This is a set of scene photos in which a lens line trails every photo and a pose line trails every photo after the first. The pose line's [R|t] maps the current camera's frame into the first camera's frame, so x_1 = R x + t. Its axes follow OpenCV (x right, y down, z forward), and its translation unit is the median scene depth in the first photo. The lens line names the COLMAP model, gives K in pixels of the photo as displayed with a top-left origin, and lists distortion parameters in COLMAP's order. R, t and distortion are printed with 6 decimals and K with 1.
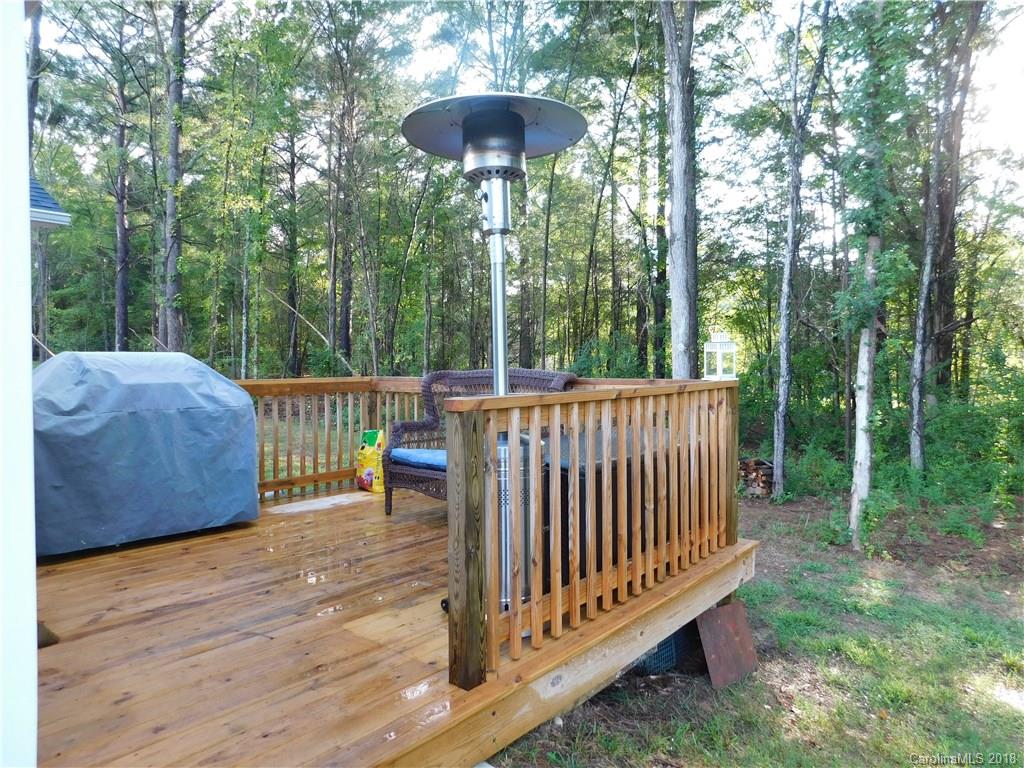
lens RADIAL K [[687.7, 0, 512.0], [0, 687.7, 384.0], [0, 0, 1]] dist [-0.058784, 0.055479]
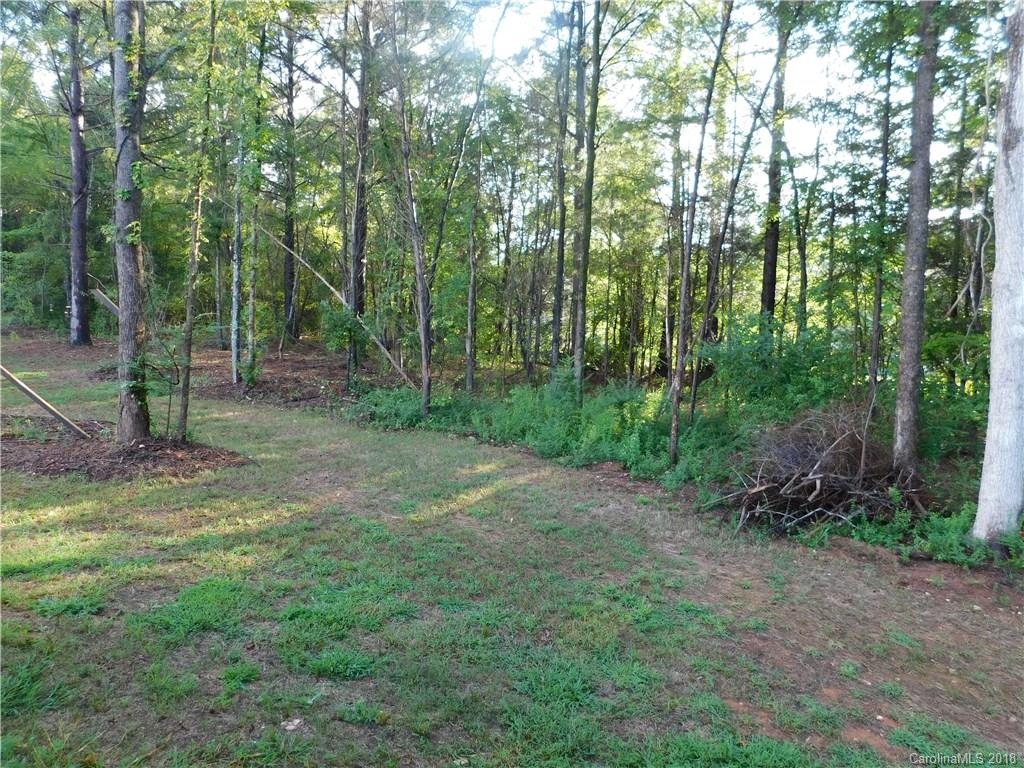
lens RADIAL K [[687.7, 0, 512.0], [0, 687.7, 384.0], [0, 0, 1]] dist [-0.058784, 0.055479]
pose [[0.999539, 0.022096, 0.020836, -0.074085], [-0.023269, 0.998054, 0.057856, -0.013155], [-0.019517, -0.058315, 0.998107, 0.174559]]
